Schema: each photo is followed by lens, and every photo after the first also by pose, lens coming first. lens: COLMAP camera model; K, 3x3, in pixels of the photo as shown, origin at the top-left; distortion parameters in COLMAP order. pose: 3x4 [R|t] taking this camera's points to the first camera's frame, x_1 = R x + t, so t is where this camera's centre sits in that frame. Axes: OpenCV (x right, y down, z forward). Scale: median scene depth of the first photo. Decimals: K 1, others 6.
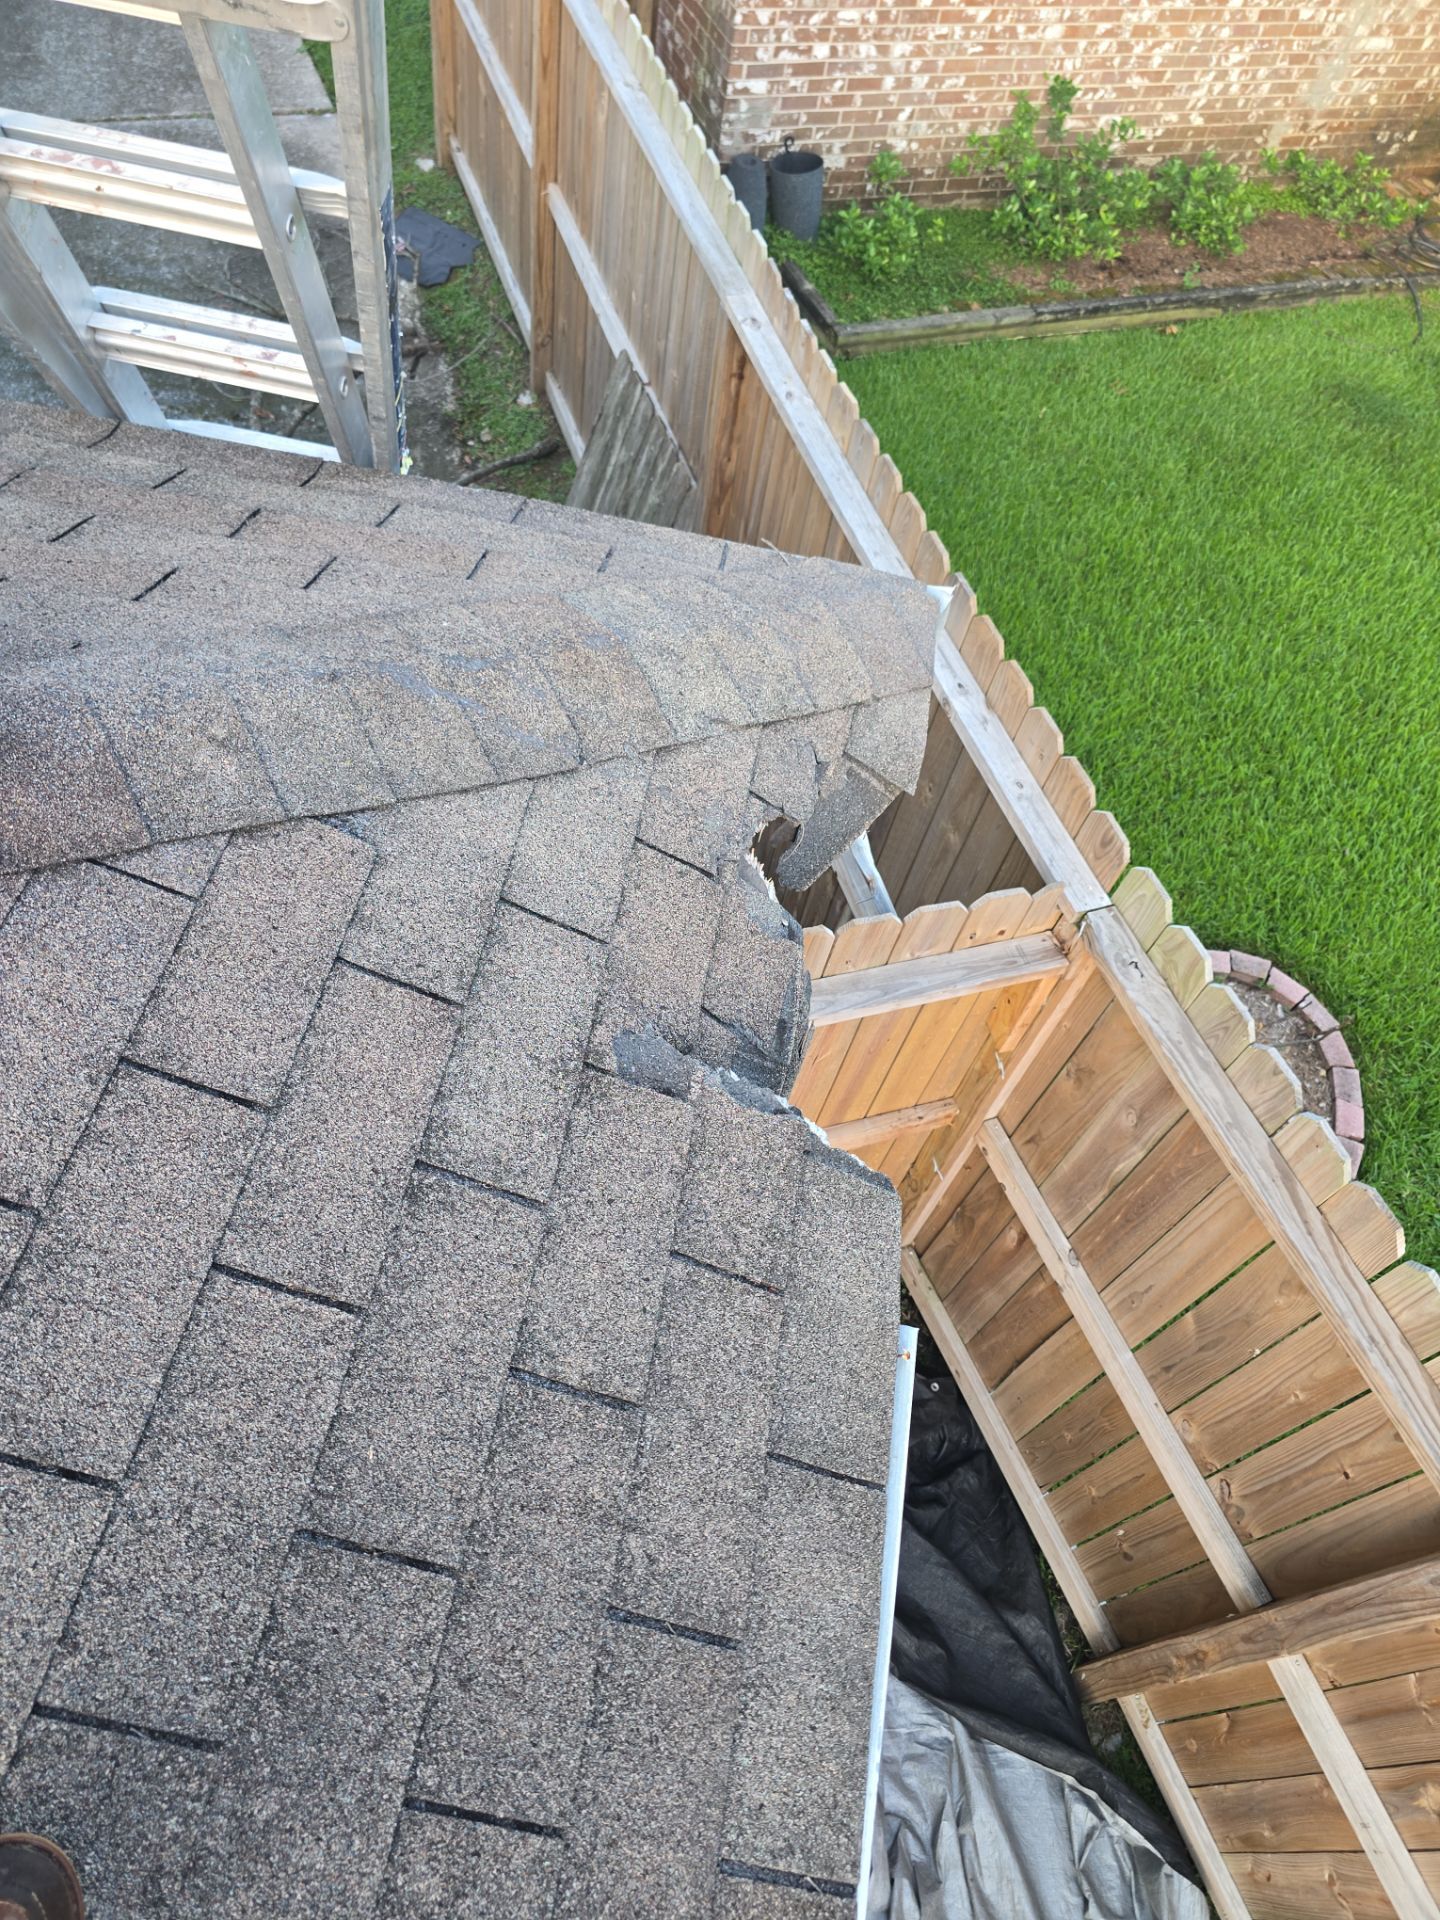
lens RADIAL K [[1297.6, 0, 720.0], [0, 1297.6, 960.0], [0, 0, 1]] dist [0.061637, -0.055977]
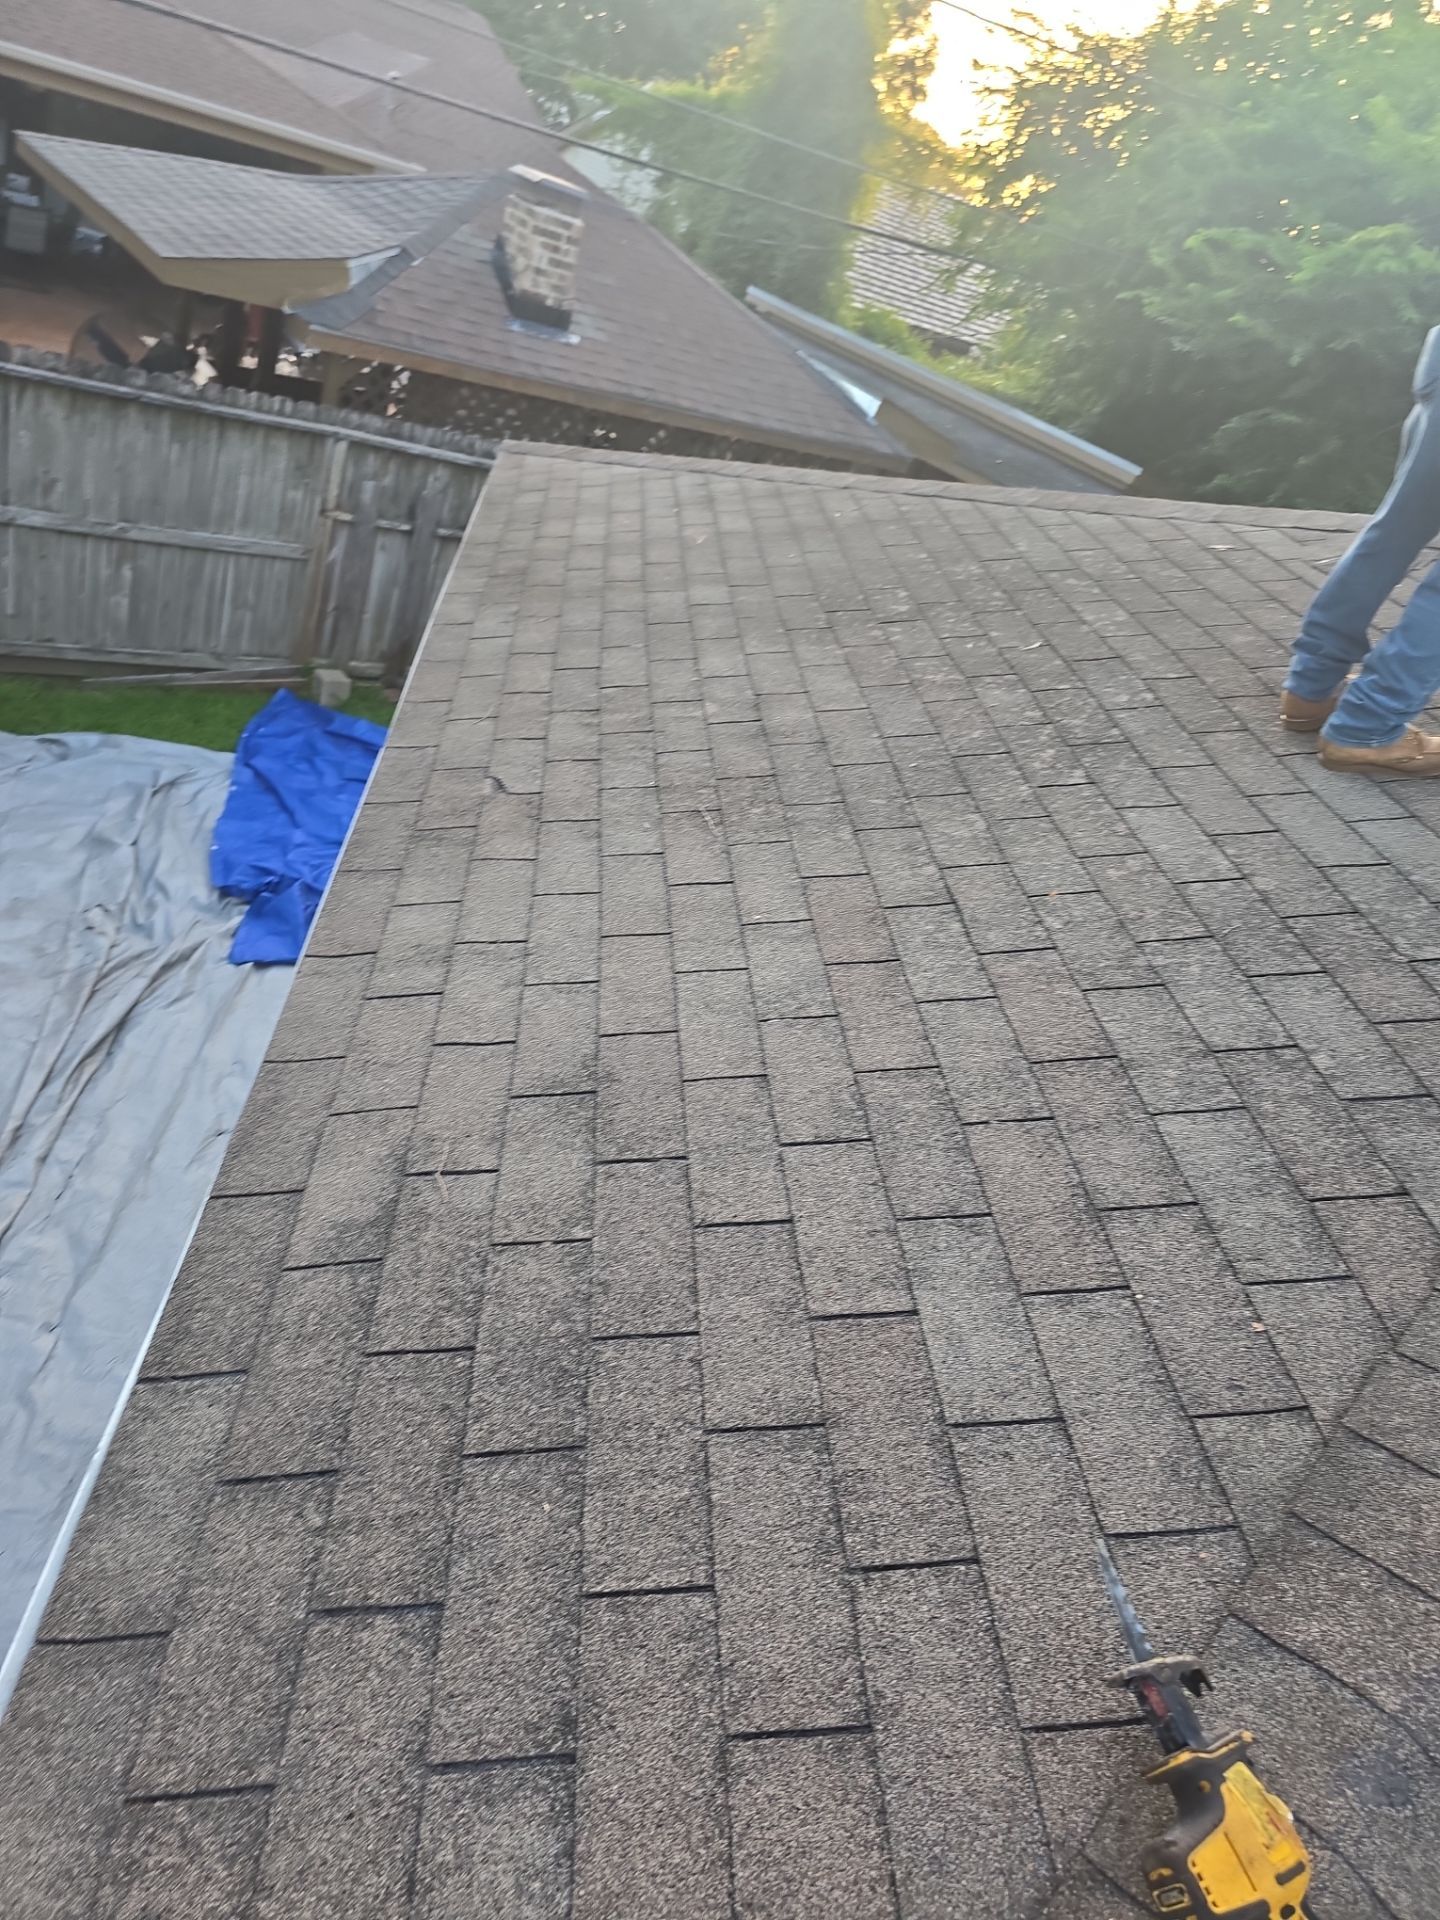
lens RADIAL K [[1297.6, 0, 720.0], [0, 1297.6, 960.0], [0, 0, 1]] dist [0.061637, -0.055977]
pose [[-0.882647, -0.244832, -0.401237, 0.219536], [-0.408521, -0.022609, 0.912469, -0.806289], [-0.232474, 0.969302, -0.080063, 0.503572]]
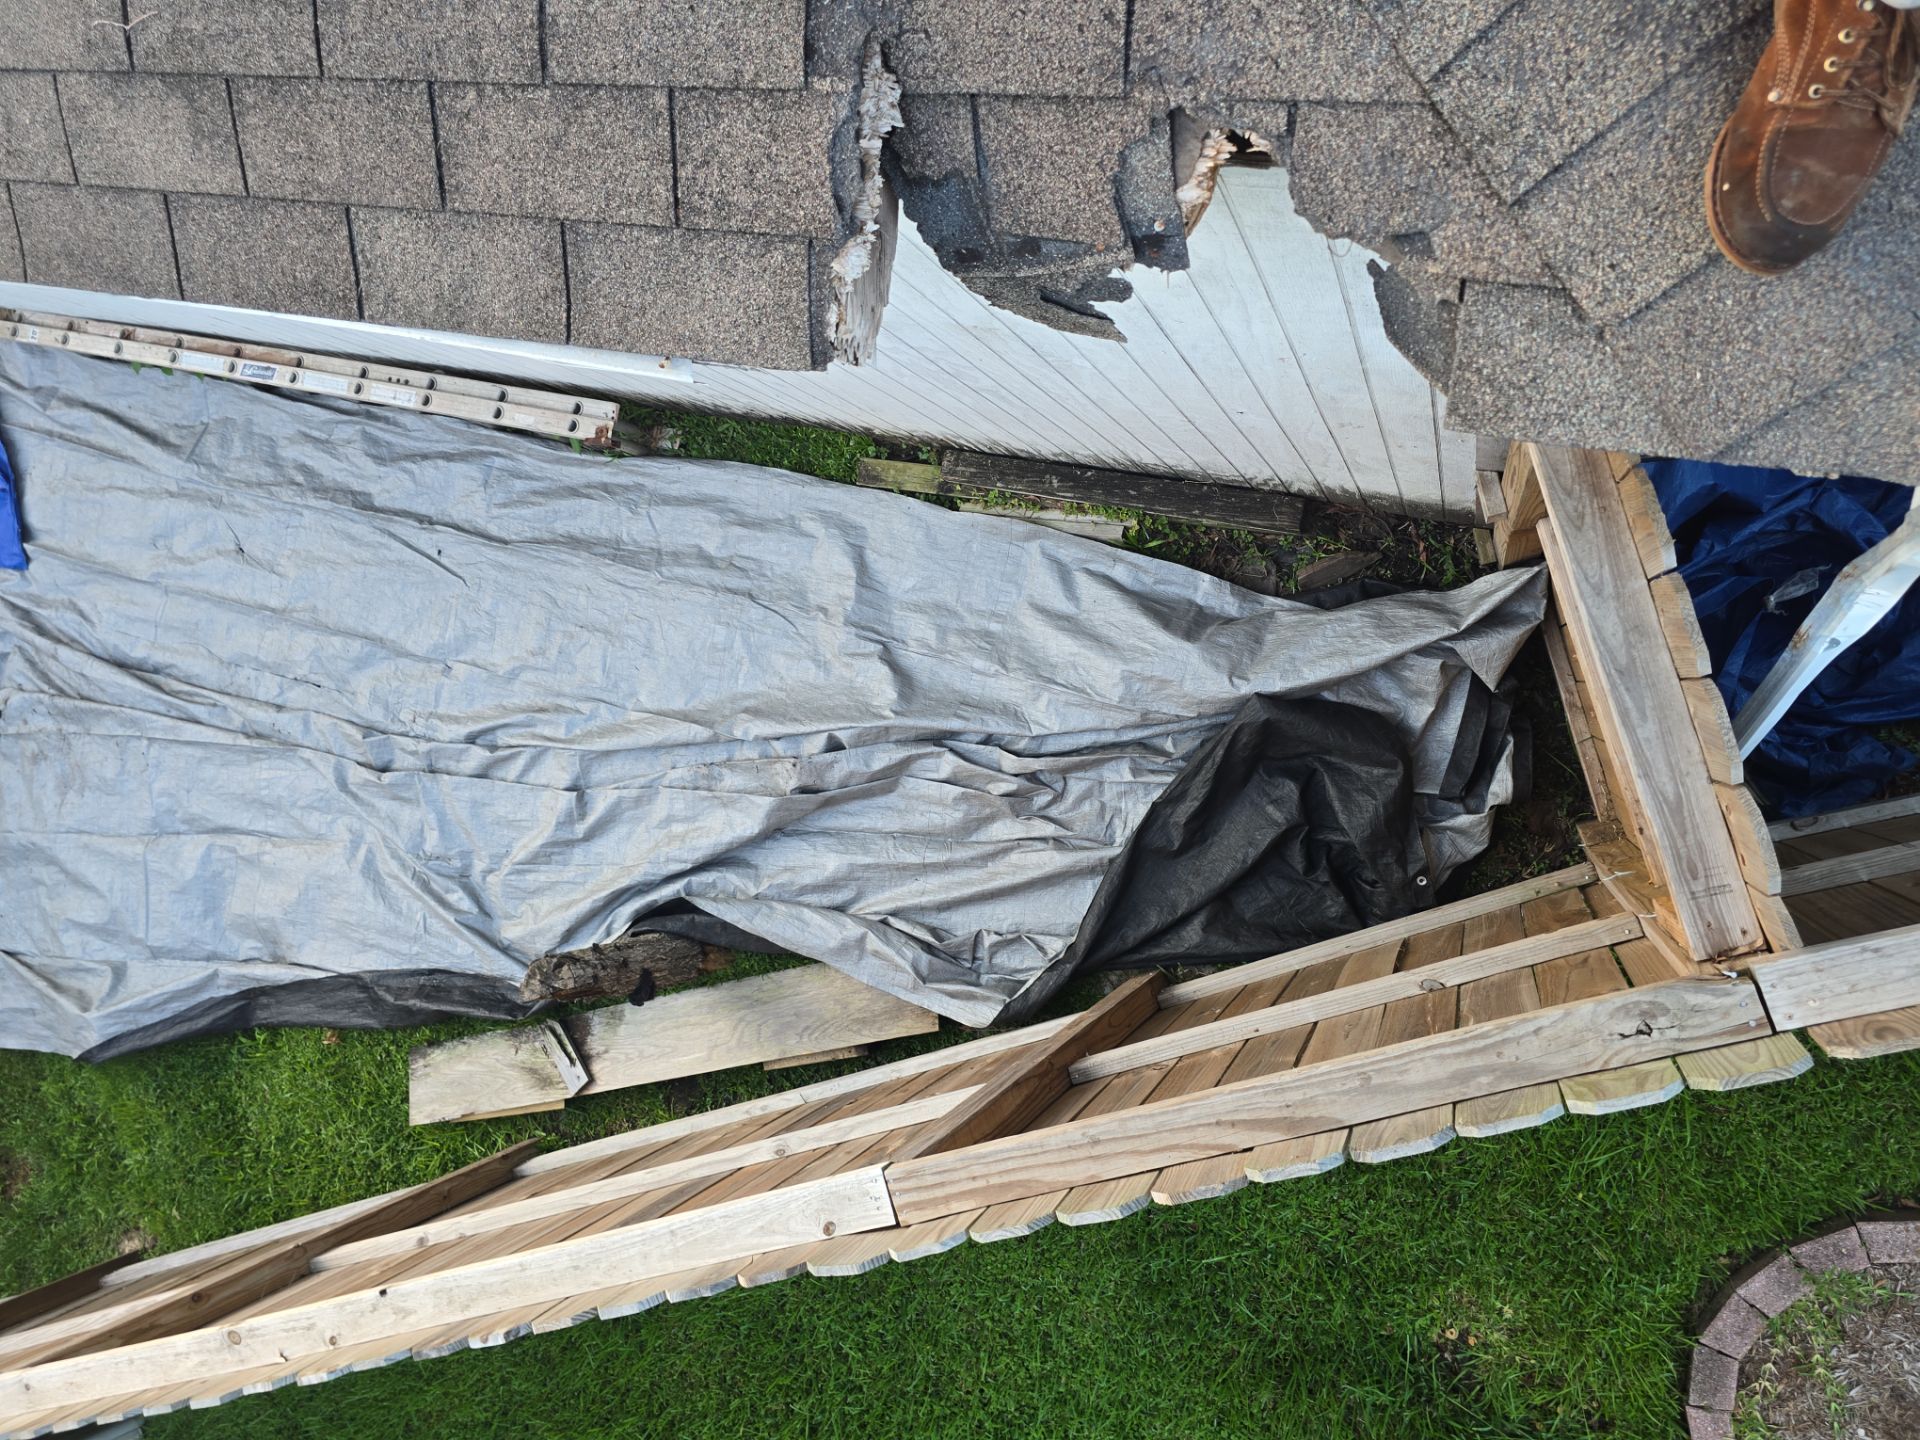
lens RADIAL K [[1297.6, 0, 960.0], [0, 1297.6, 720.0], [0, 0, 1]] dist [0.061637, -0.055977]
pose [[-0.088993, 0.990320, -0.106523, 0.623182], [-0.566227, 0.037684, 0.823387, -0.846176], [0.819431, 0.133593, 0.557392, 0.753898]]
